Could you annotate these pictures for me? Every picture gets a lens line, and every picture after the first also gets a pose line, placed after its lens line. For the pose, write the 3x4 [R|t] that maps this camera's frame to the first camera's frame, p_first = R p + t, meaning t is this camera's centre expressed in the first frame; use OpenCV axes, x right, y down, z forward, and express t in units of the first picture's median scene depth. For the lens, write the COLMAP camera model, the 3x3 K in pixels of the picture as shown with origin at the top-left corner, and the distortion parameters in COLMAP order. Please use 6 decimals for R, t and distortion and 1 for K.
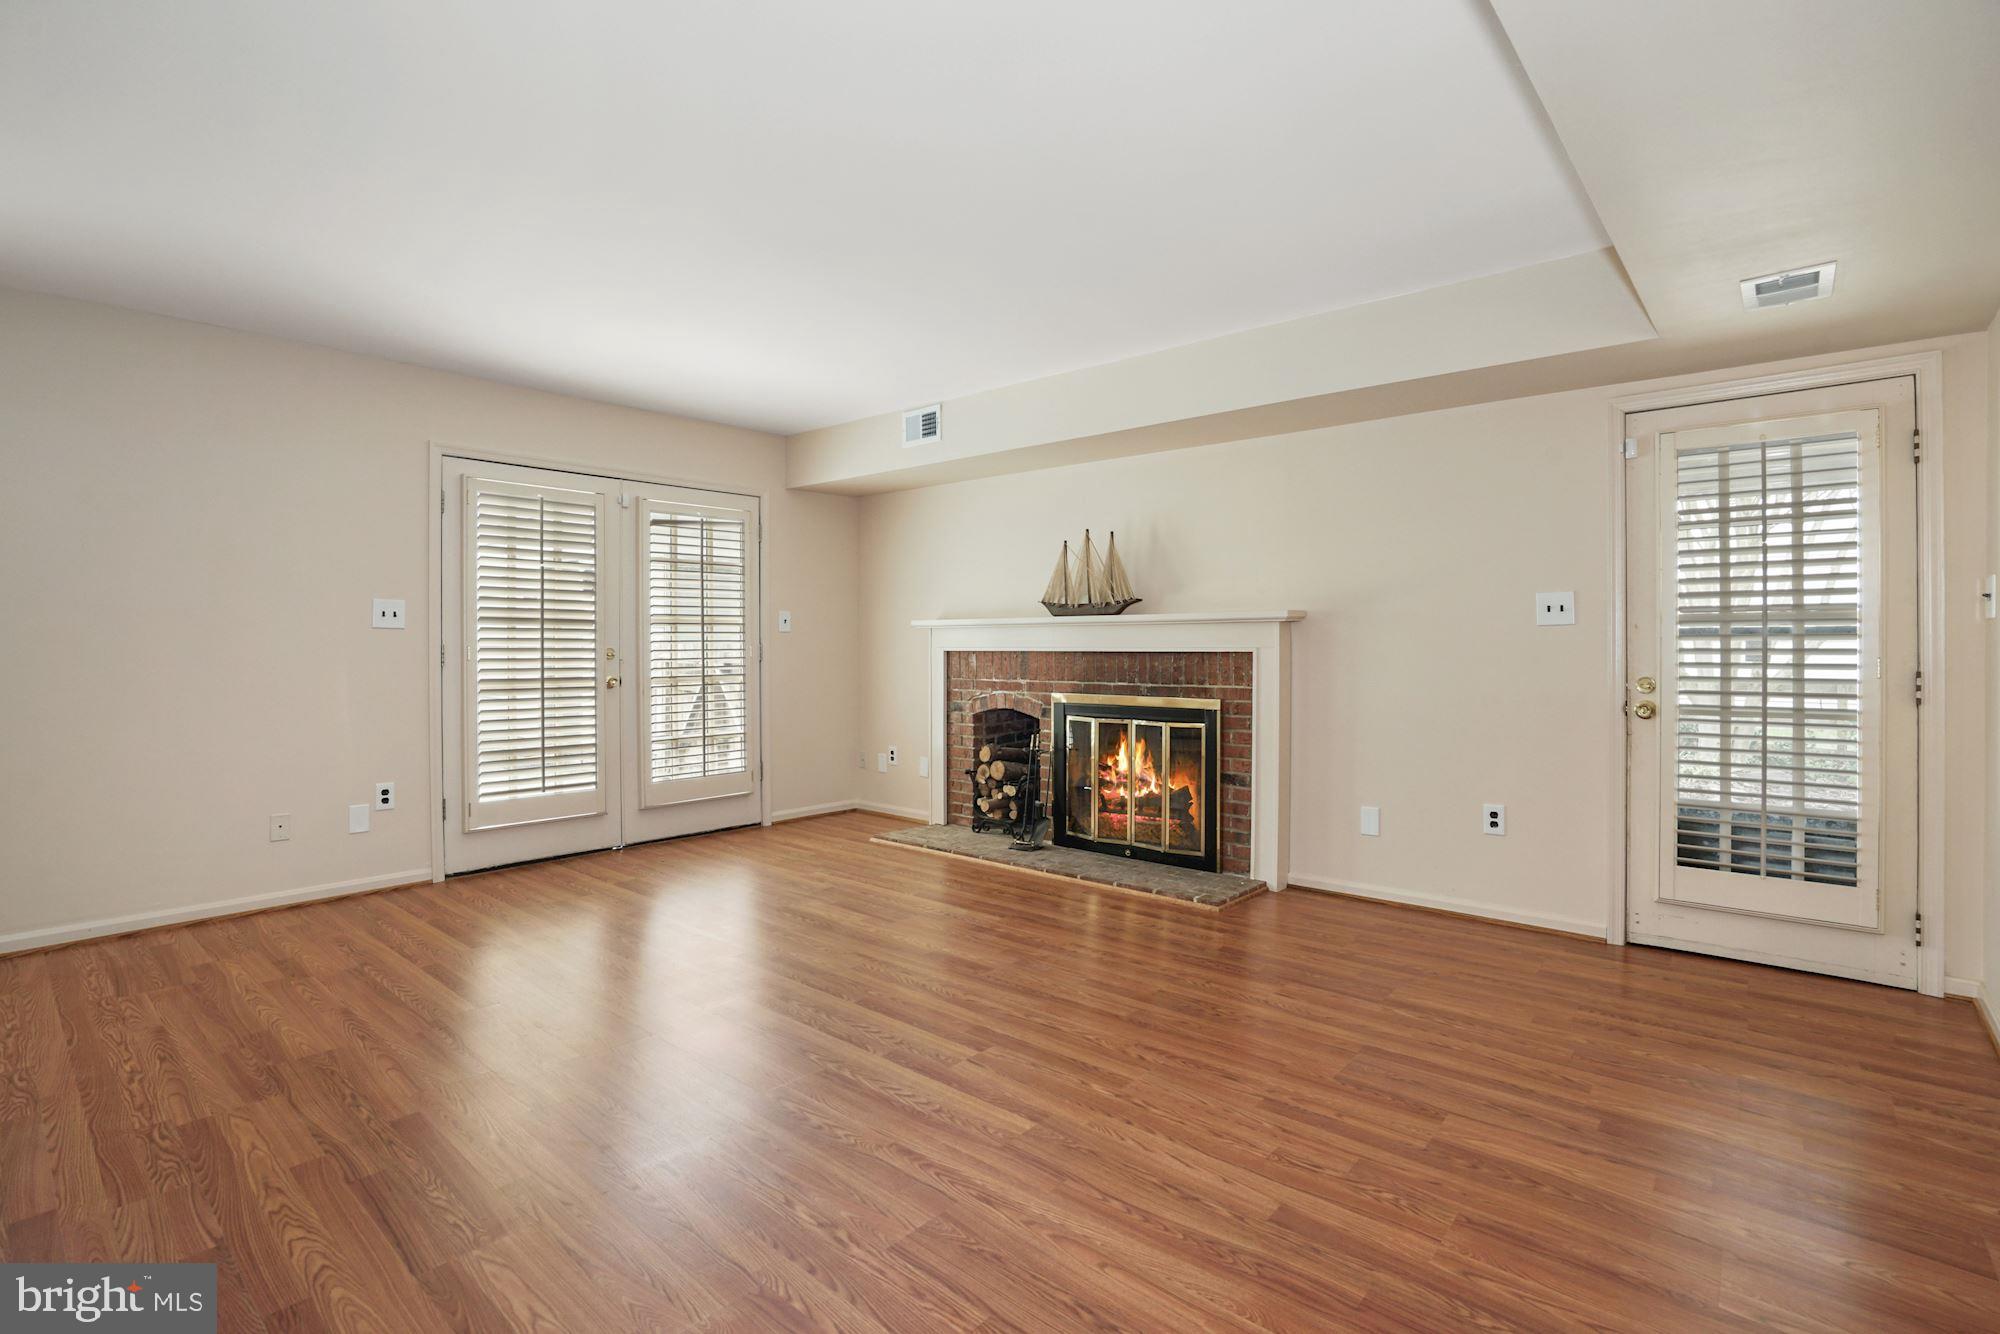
lens RADIAL K [[928.1, 0, 996.2], [0, 928.1, 664.3], [0, 0, 1]] dist [-0.063731, 0.027022]
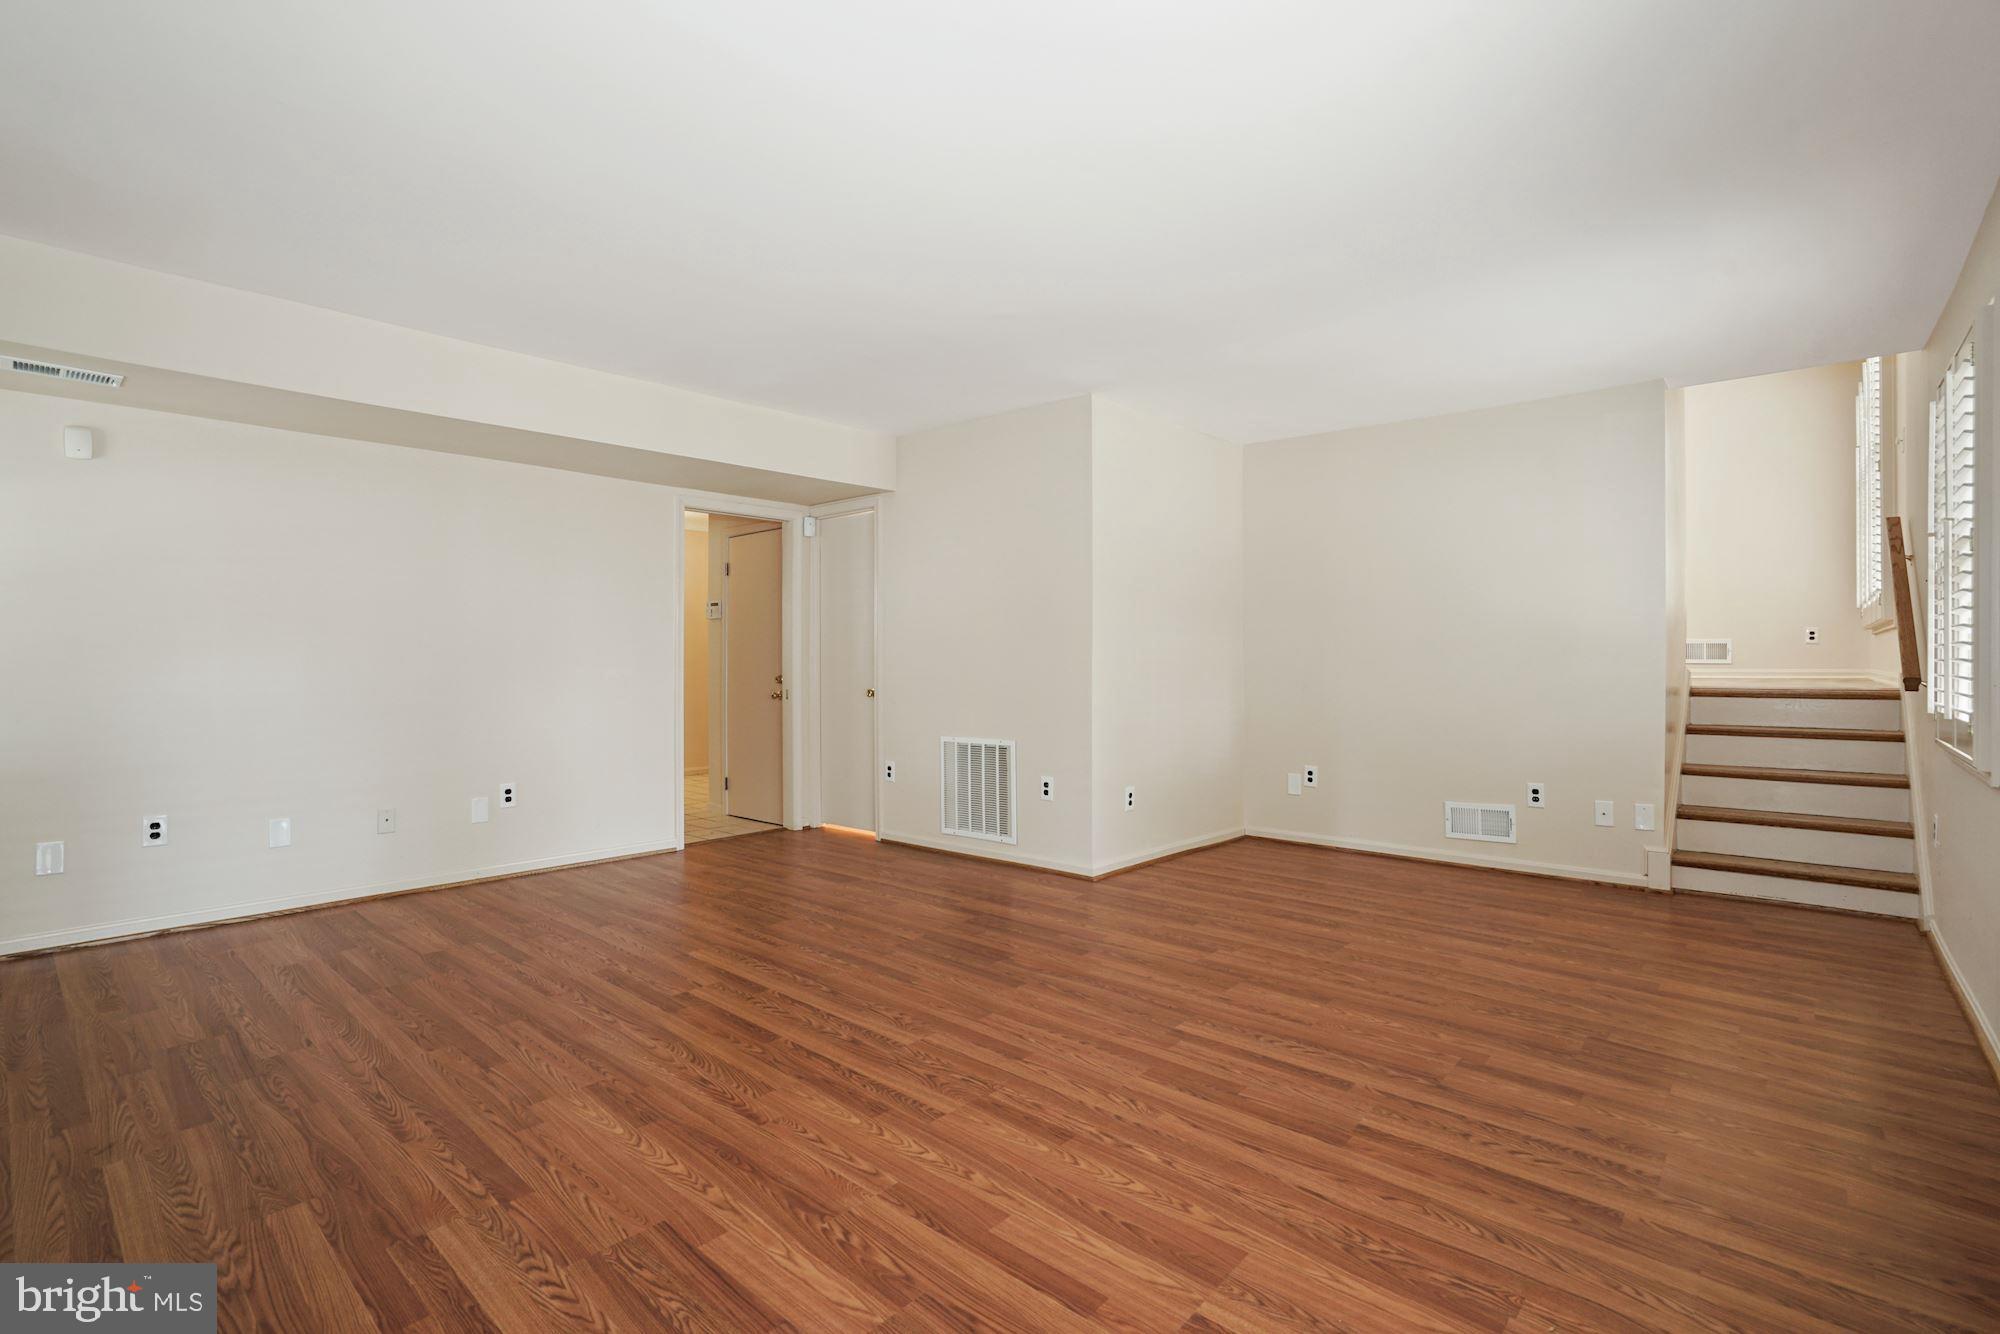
lens RADIAL K [[928.1, 0, 996.2], [0, 928.1, 664.3], [0, 0, 1]] dist [-0.063731, 0.027022]
pose [[-0.999922, 0.001162, 0.012467, -0.248685], [0.001544, 0.999530, 0.030630, -0.024497], [-0.012426, 0.030647, -0.999453, 1.237680]]
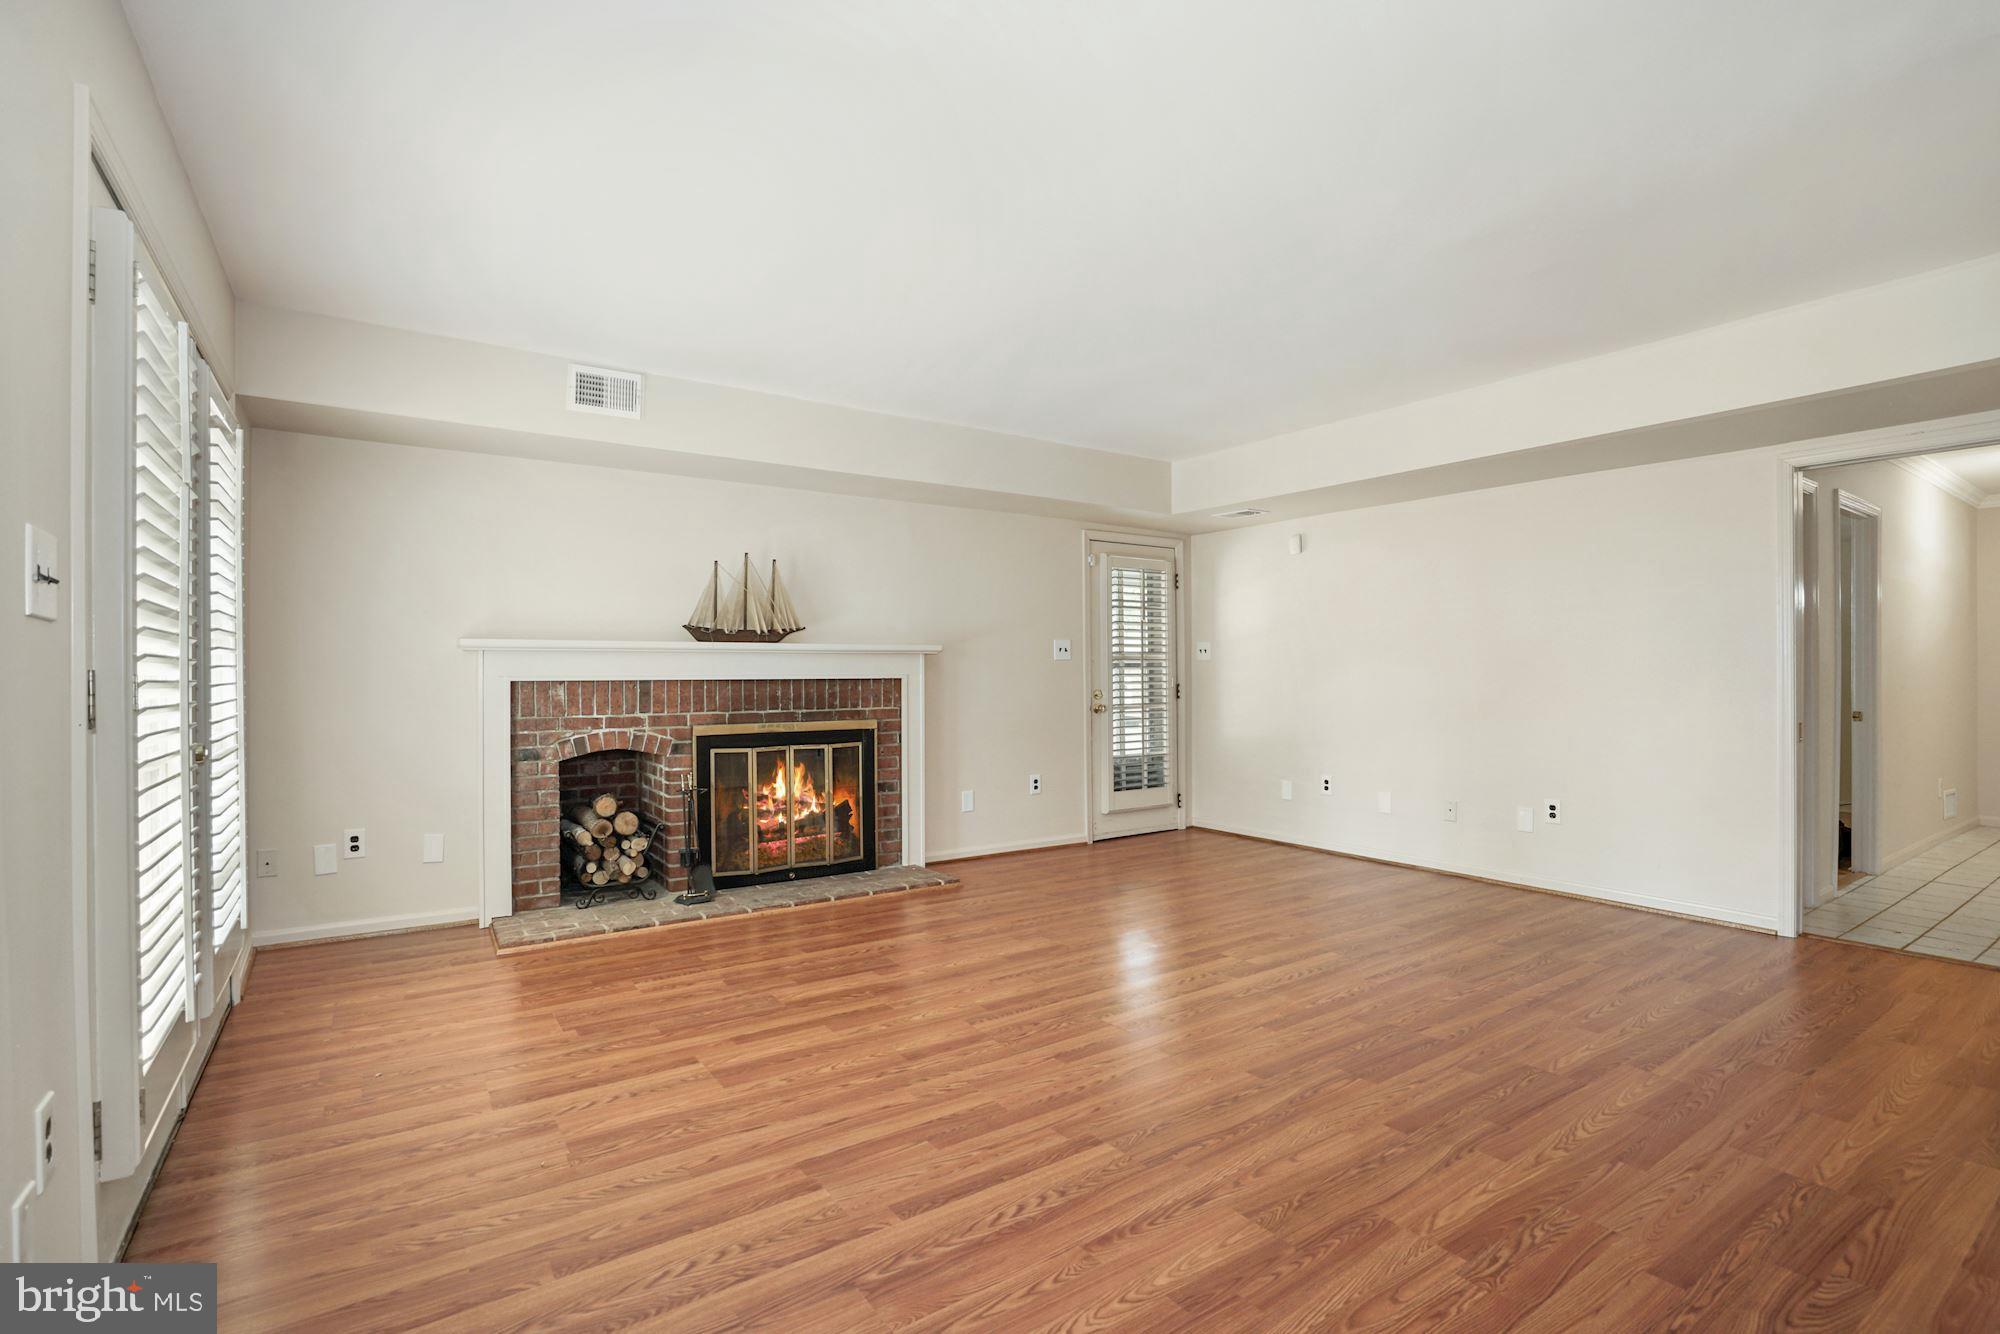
lens RADIAL K [[928.1, 0, 996.2], [0, 928.1, 664.3], [0, 0, 1]] dist [-0.063731, 0.027022]
pose [[0.252780, 0.009200, 0.967480, -0.847909], [0.022603, 0.999626, -0.015412, -0.010131], [-0.967260, 0.025763, 0.252478, 0.555509]]
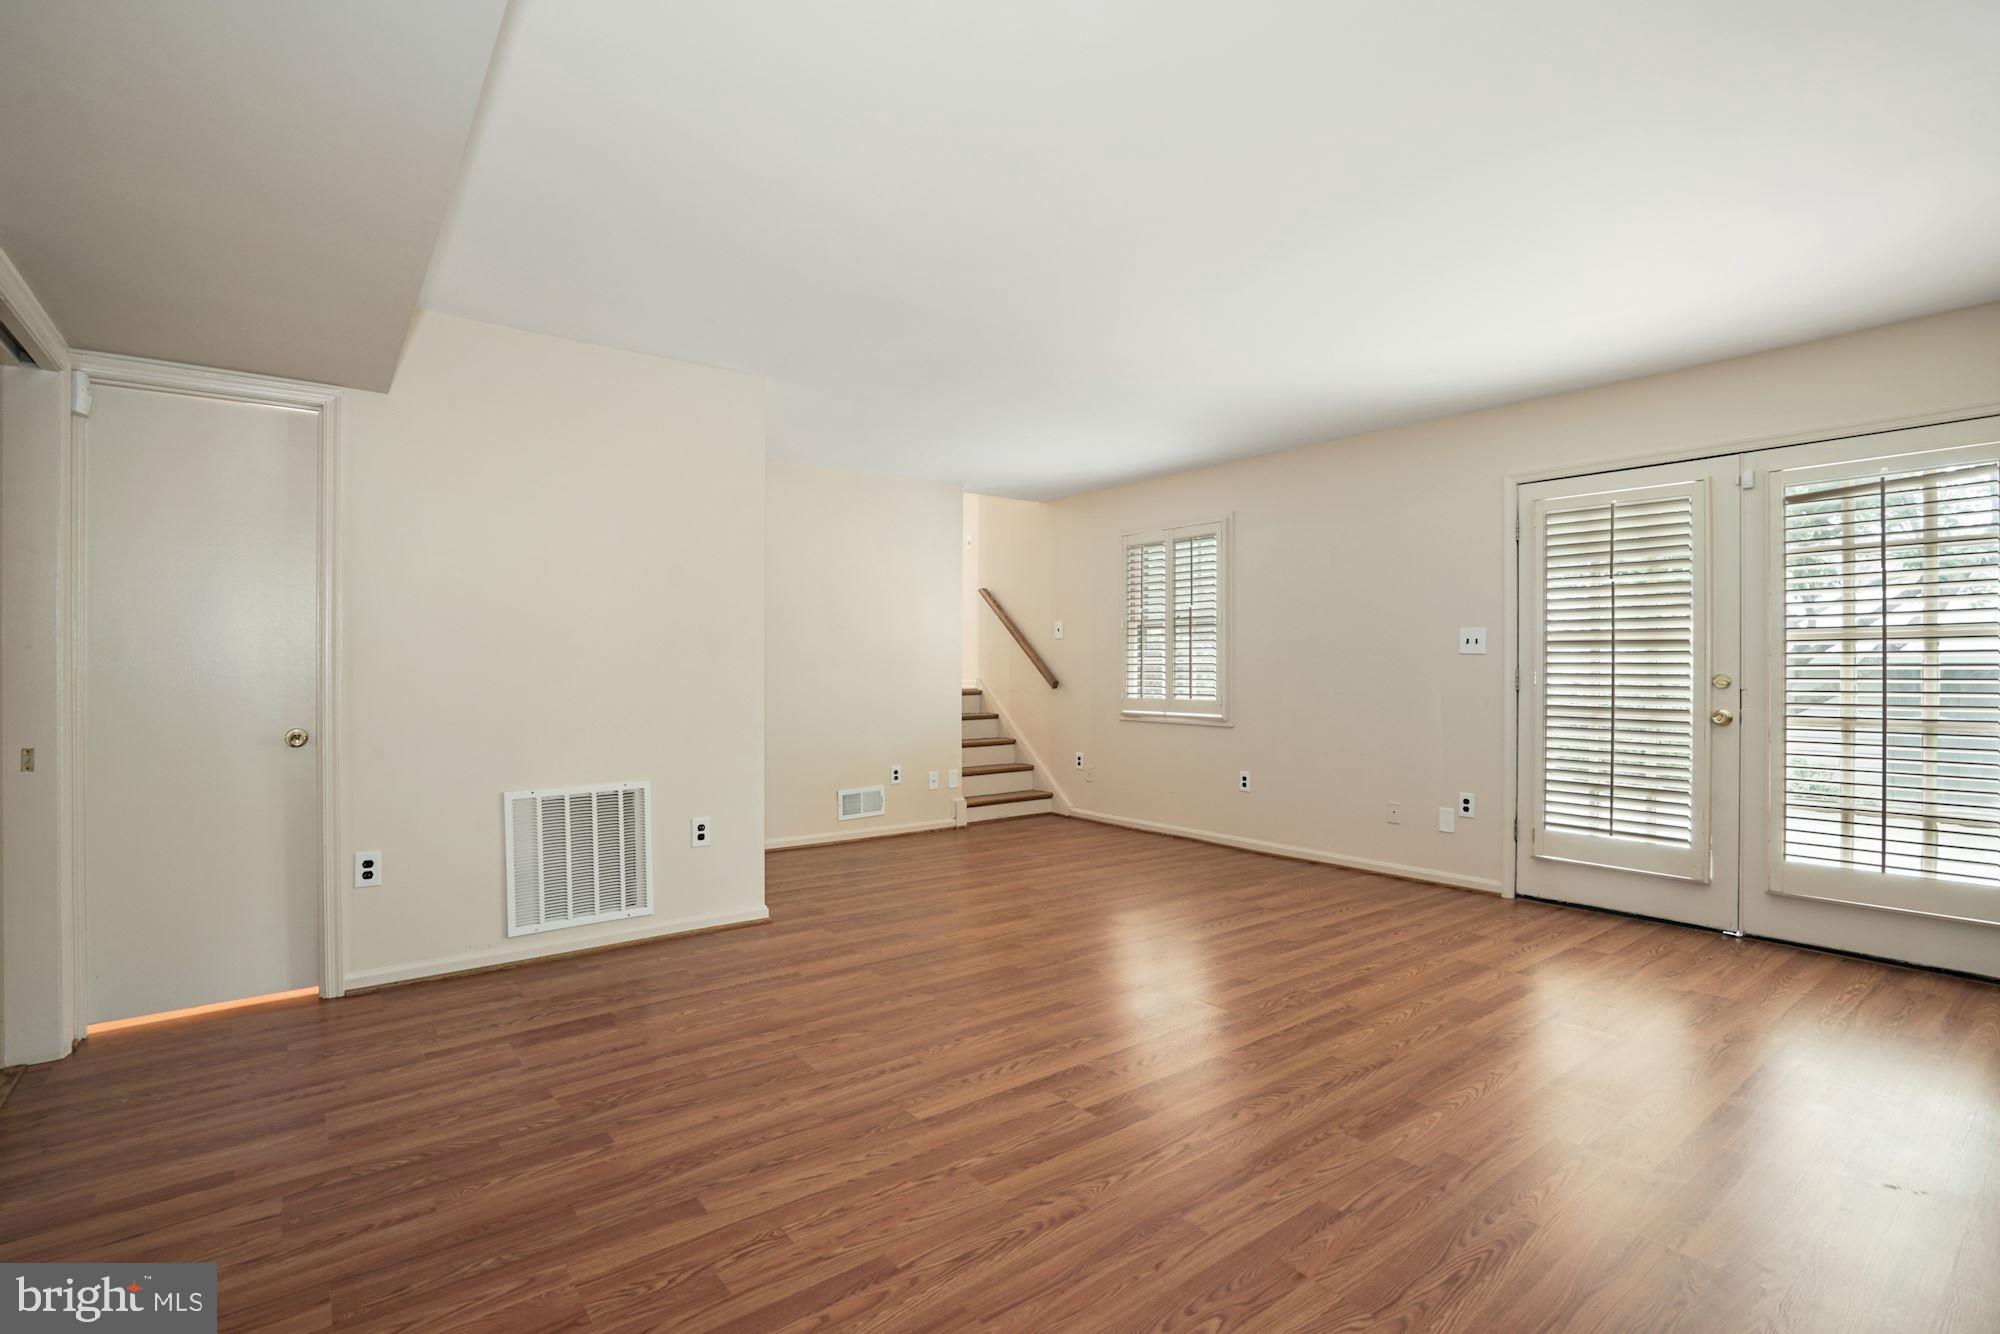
lens RADIAL K [[941.3, 0, 997.2], [0, 941.3, 653.7], [0, 0, 1]] dist [-0.064815, 0.029946]
pose [[-0.196115, -0.014806, -0.980469, 0.524340], [-0.022123, 0.999698, -0.010671, -0.014333], [0.980331, 0.019598, -0.196383, 0.618521]]
